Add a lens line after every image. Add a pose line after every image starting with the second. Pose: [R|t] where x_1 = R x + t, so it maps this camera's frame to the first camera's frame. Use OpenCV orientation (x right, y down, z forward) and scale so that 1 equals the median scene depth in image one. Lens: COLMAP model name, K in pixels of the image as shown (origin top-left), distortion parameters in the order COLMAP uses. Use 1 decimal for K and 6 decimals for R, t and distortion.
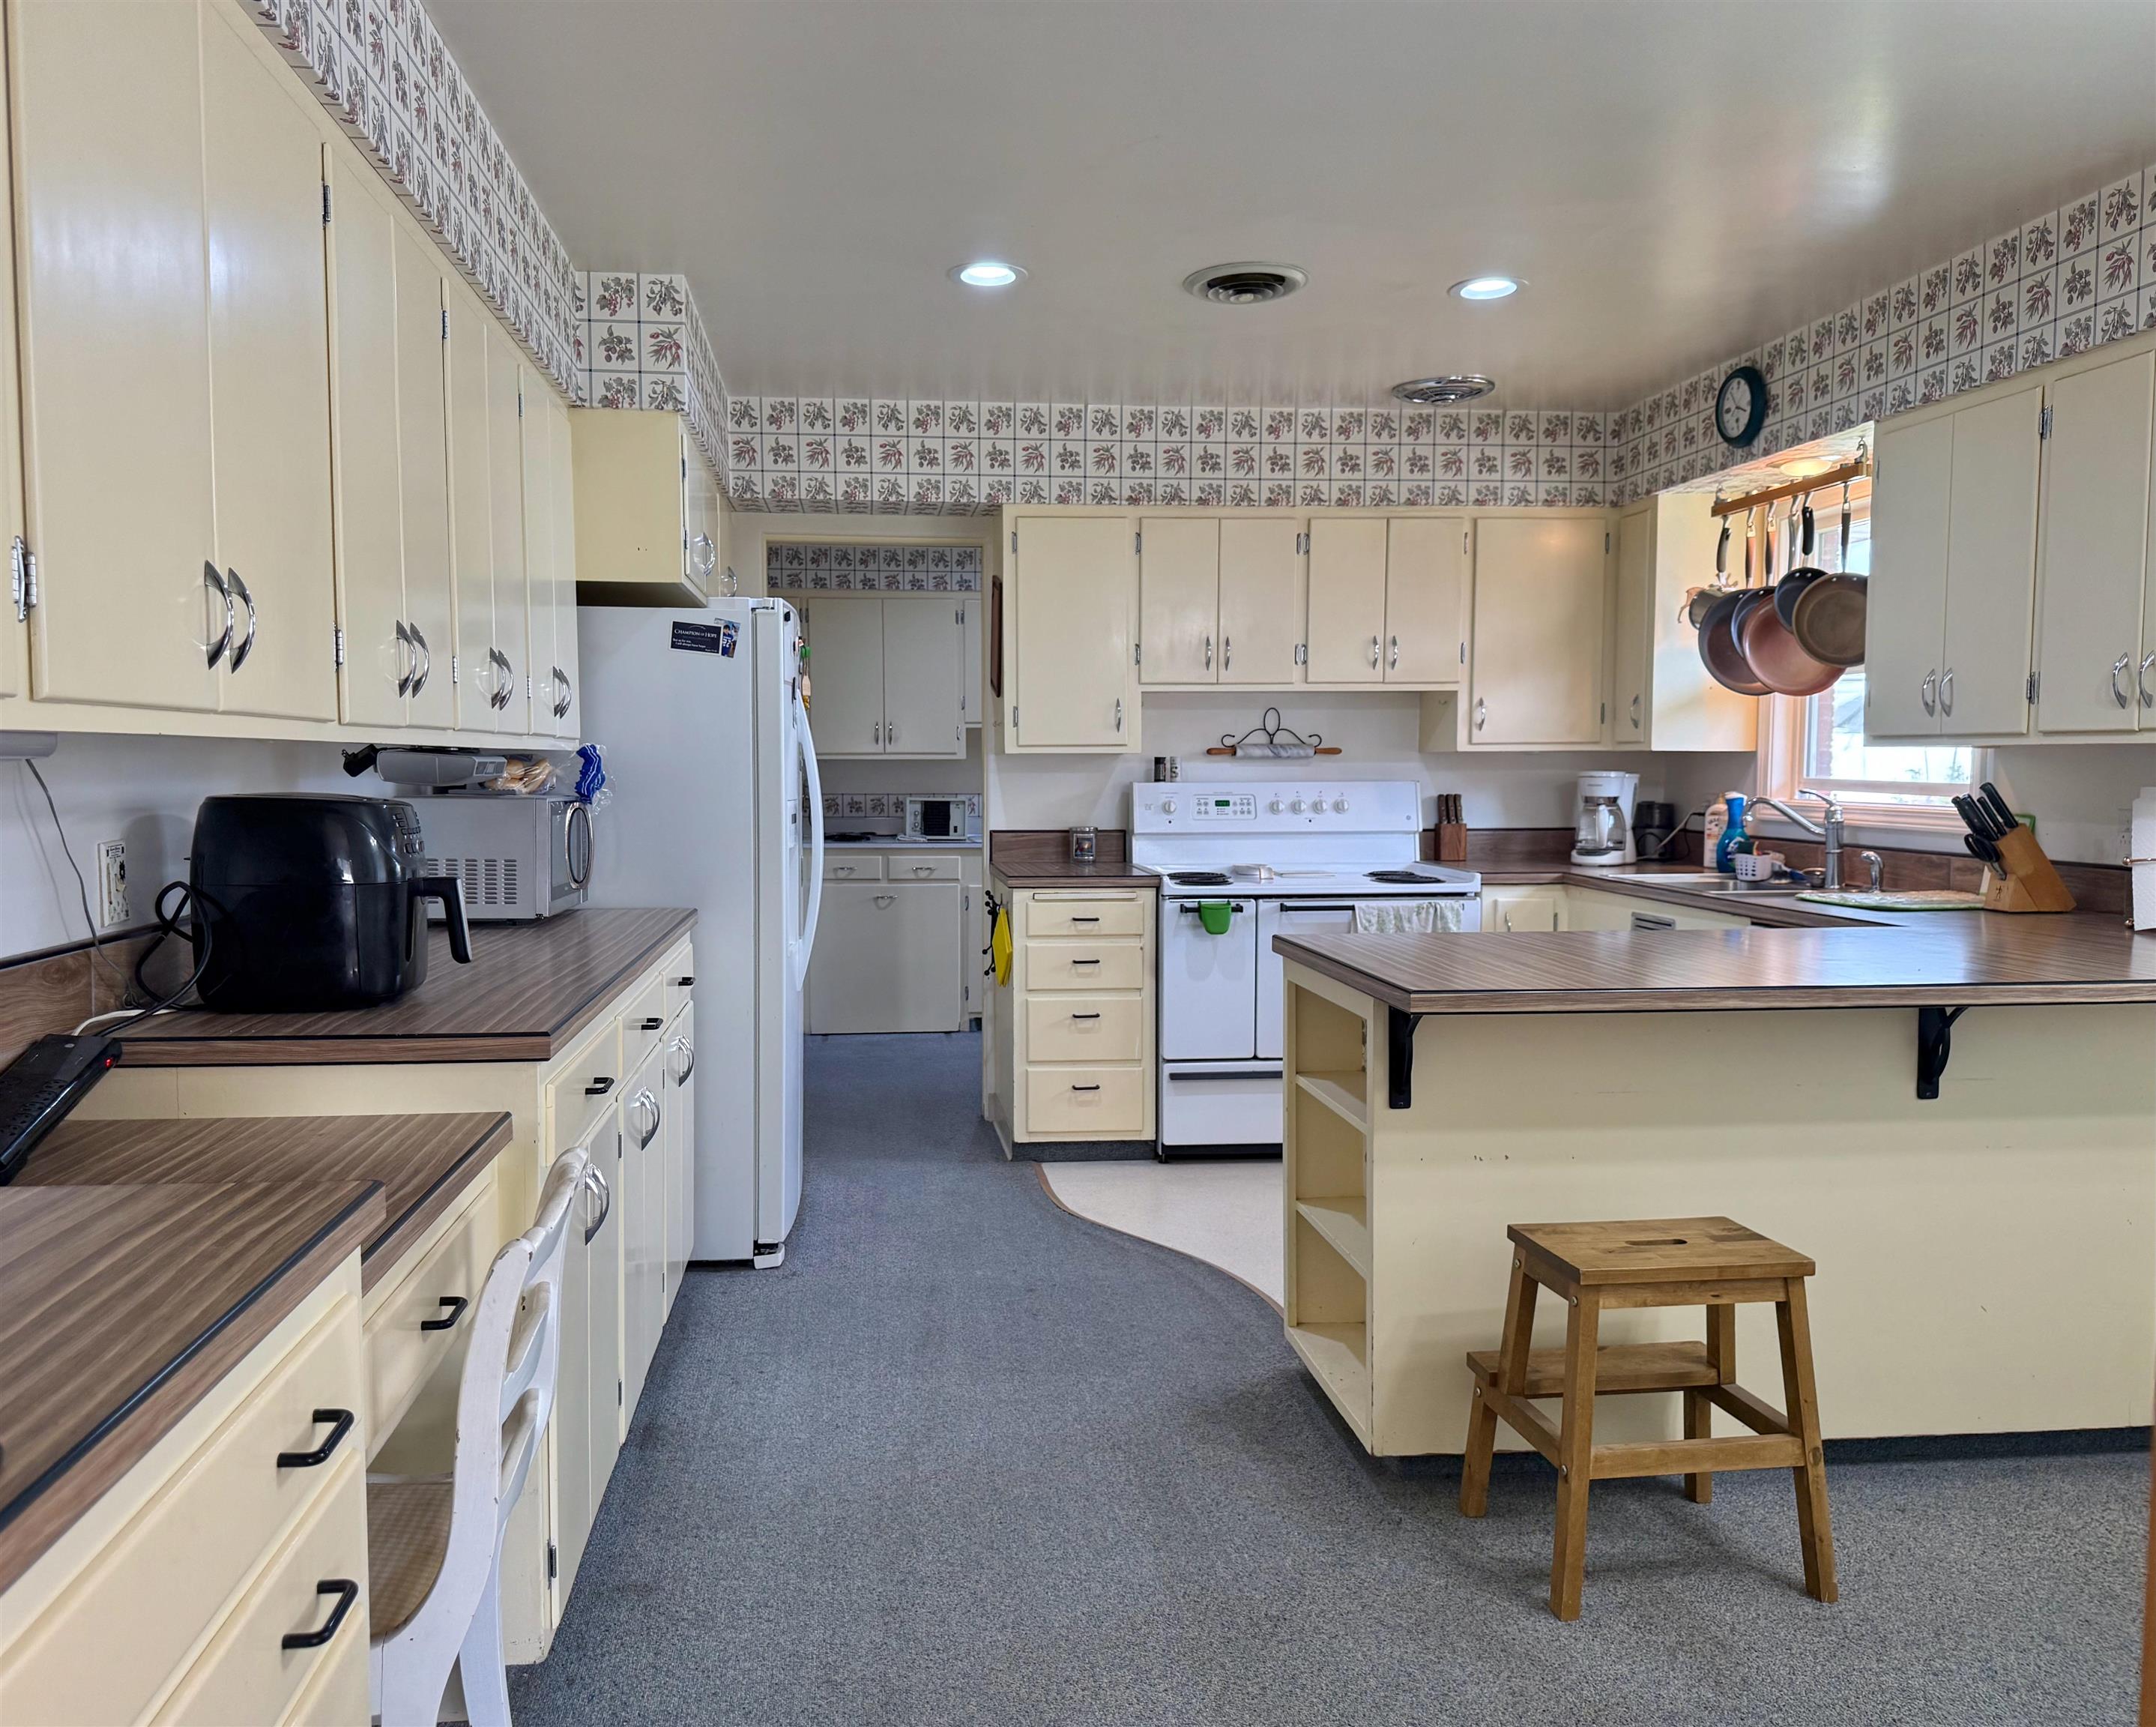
lens RADIAL K [[1657.7, 0, 1012.9], [0, 1657.7, 865.7], [0, 0, 1]] dist [0.178142, -0.223926]
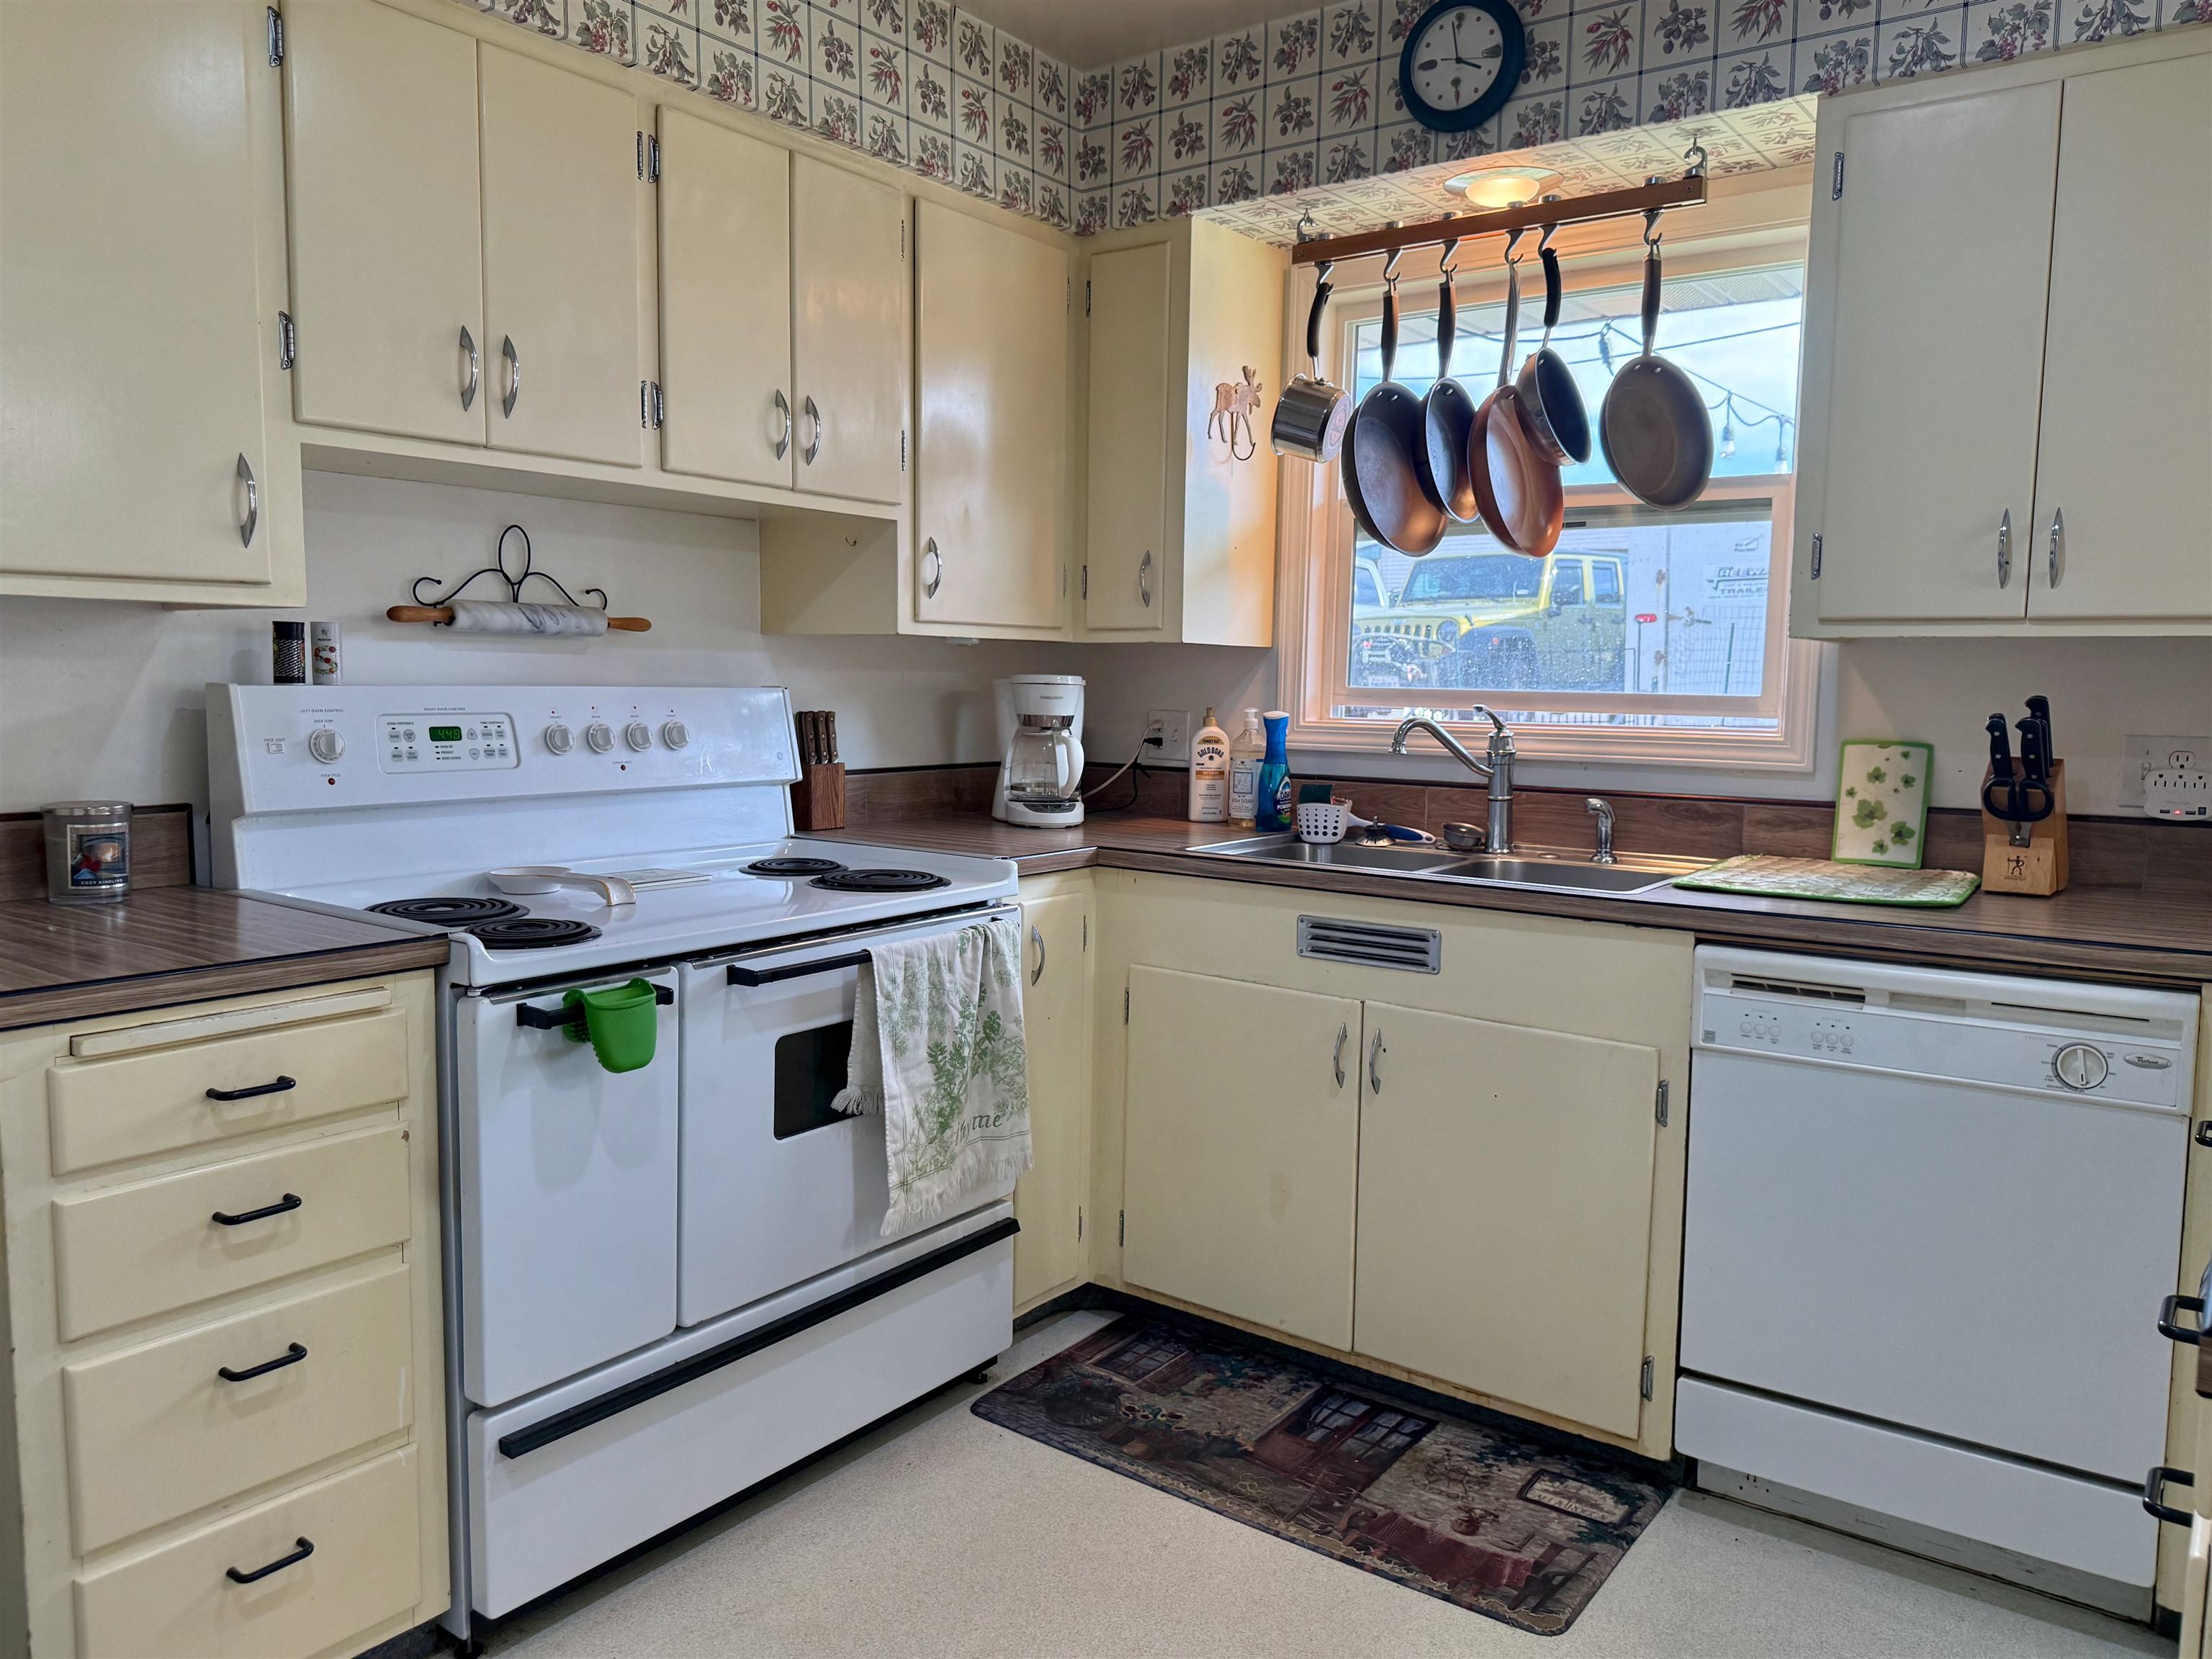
lens RADIAL K [[1577.4, 0, 1109.3], [0, 1577.4, 829.6], [0, 0, 1]] dist [0.123029, -0.202096]
pose [[0.669395, -0.063167, 0.740217, -0.074401], [0.033018, 0.997924, 0.055301, -0.031293], [-0.742173, -0.012578, 0.670090, 0.615233]]
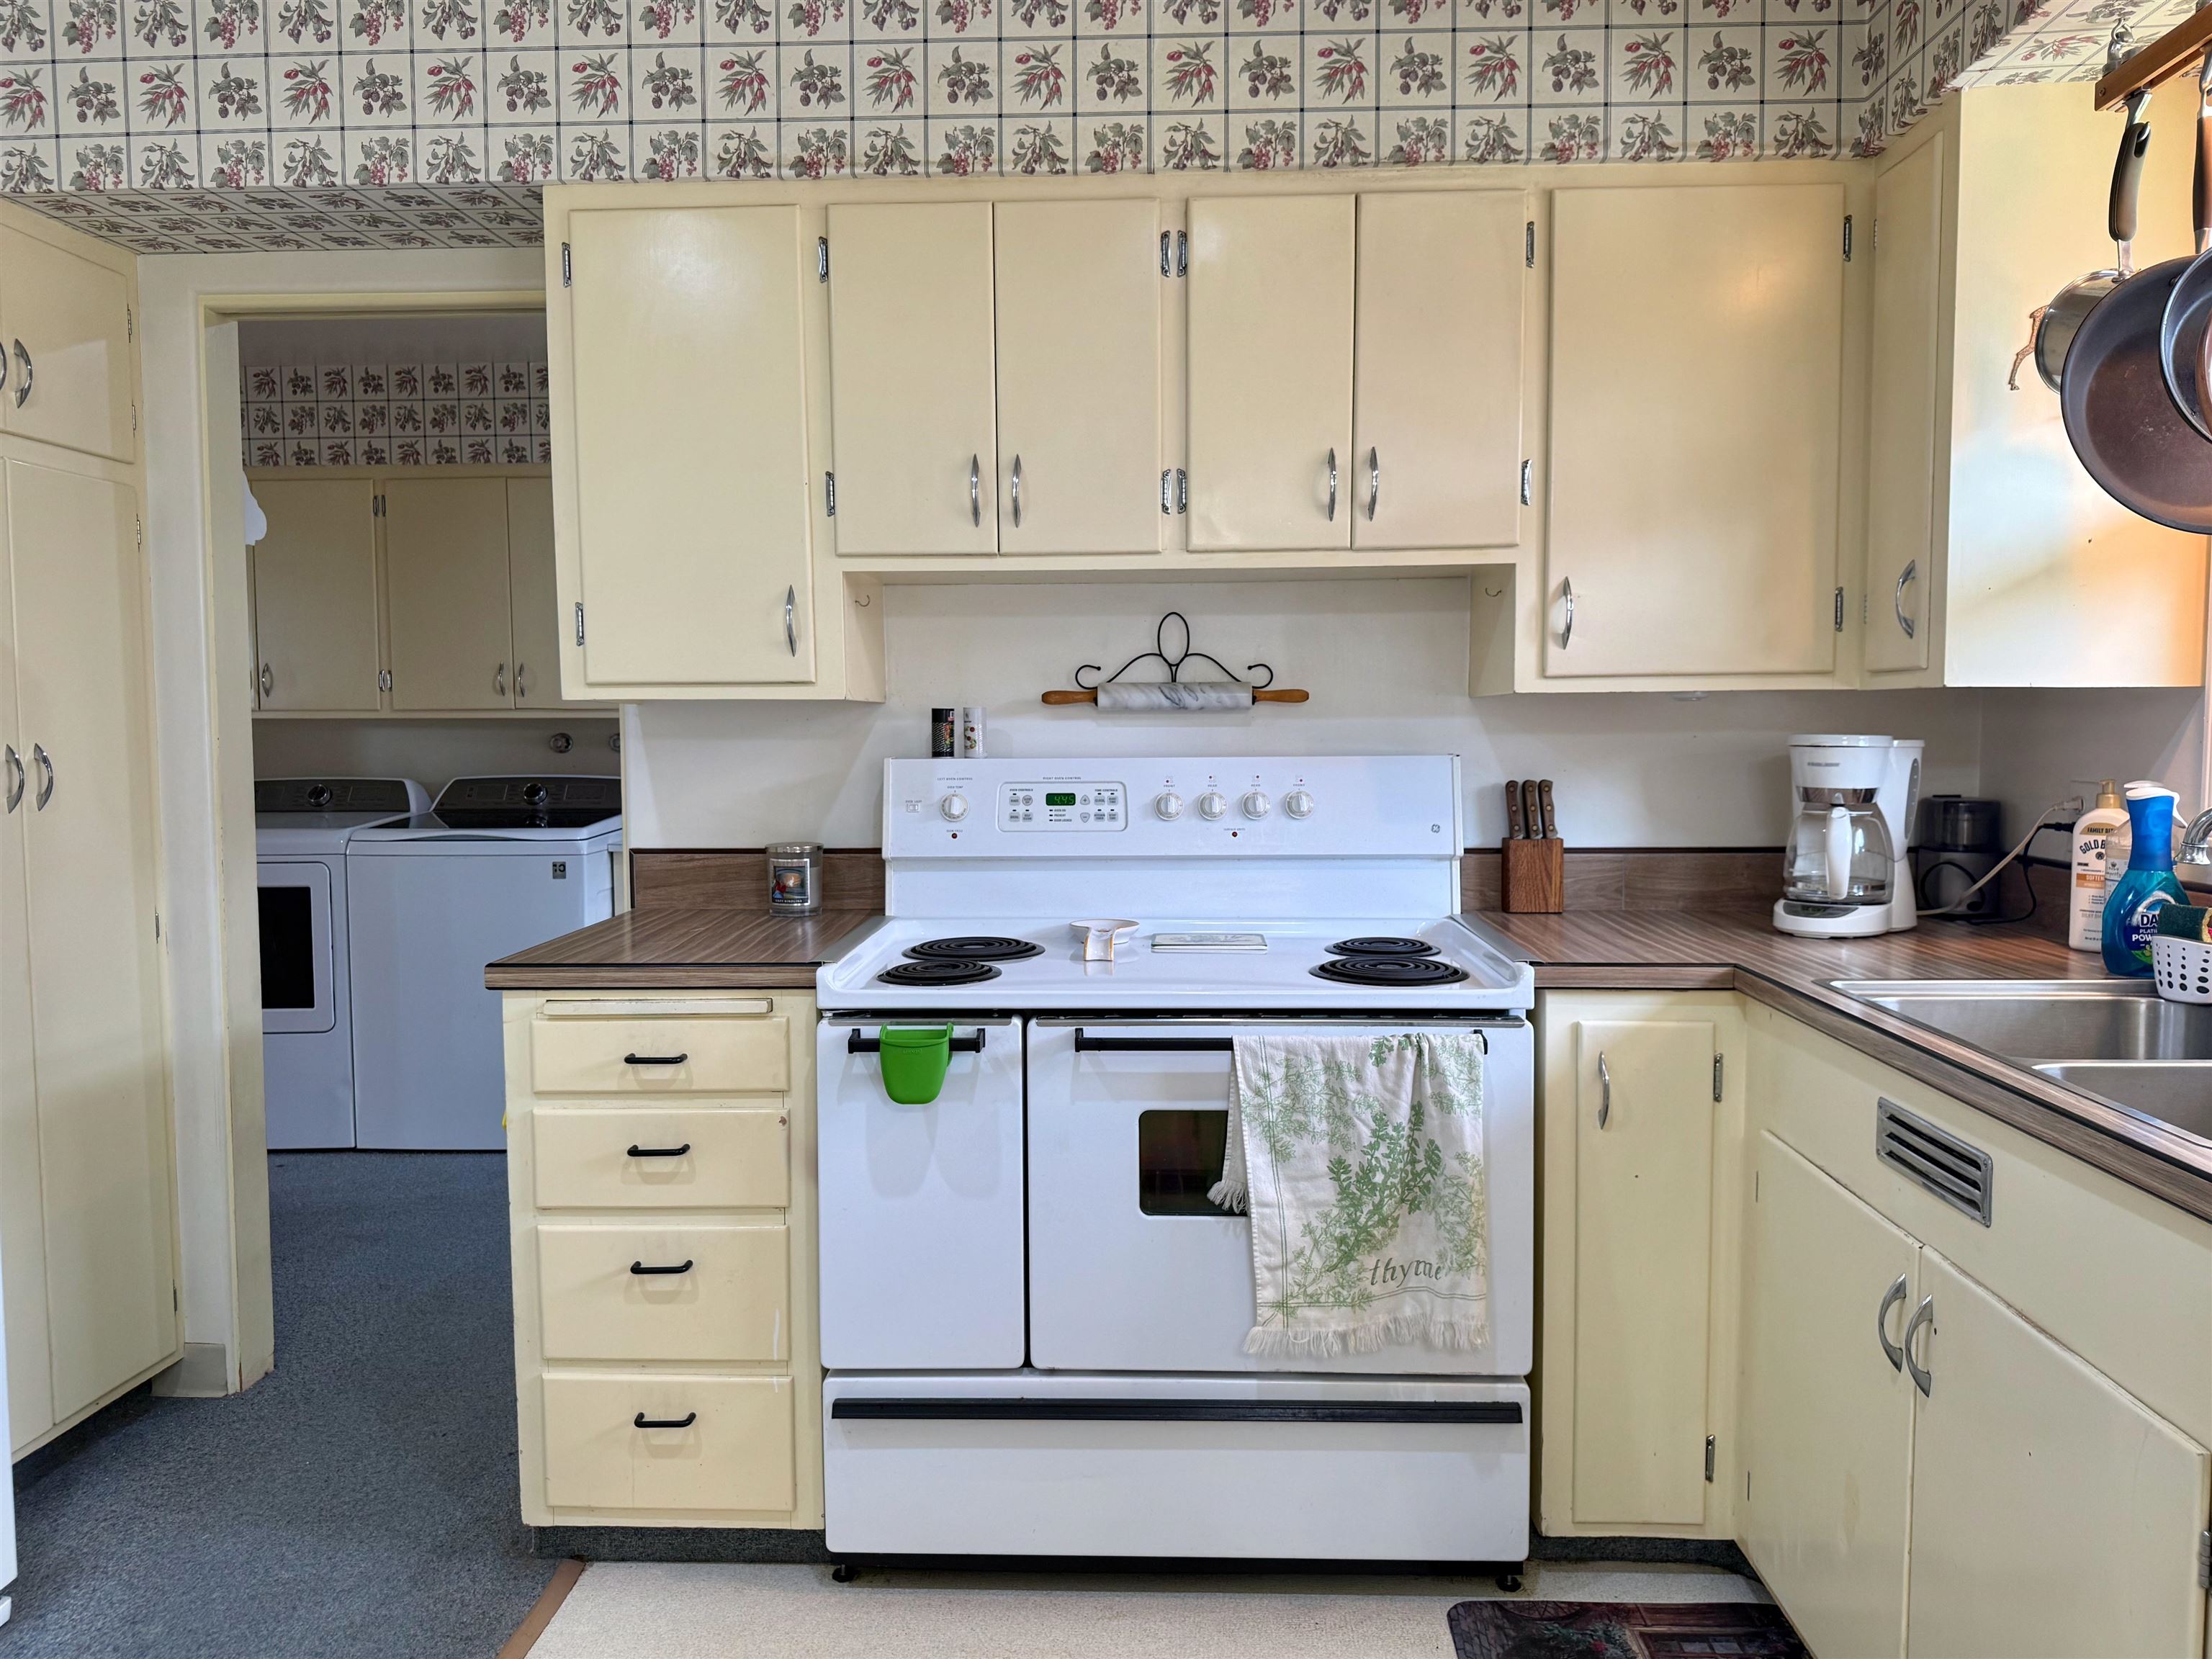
lens RADIAL K [[1577.4, 0, 1109.3], [0, 1577.4, 829.6], [0, 0, 1]] dist [0.123029, -0.202096]
pose [[0.990241, 0.004028, -0.139308, 0.217914], [-0.003732, 0.999990, 0.002391, -0.030848], [0.139316, -0.001848, 0.990246, 0.550040]]
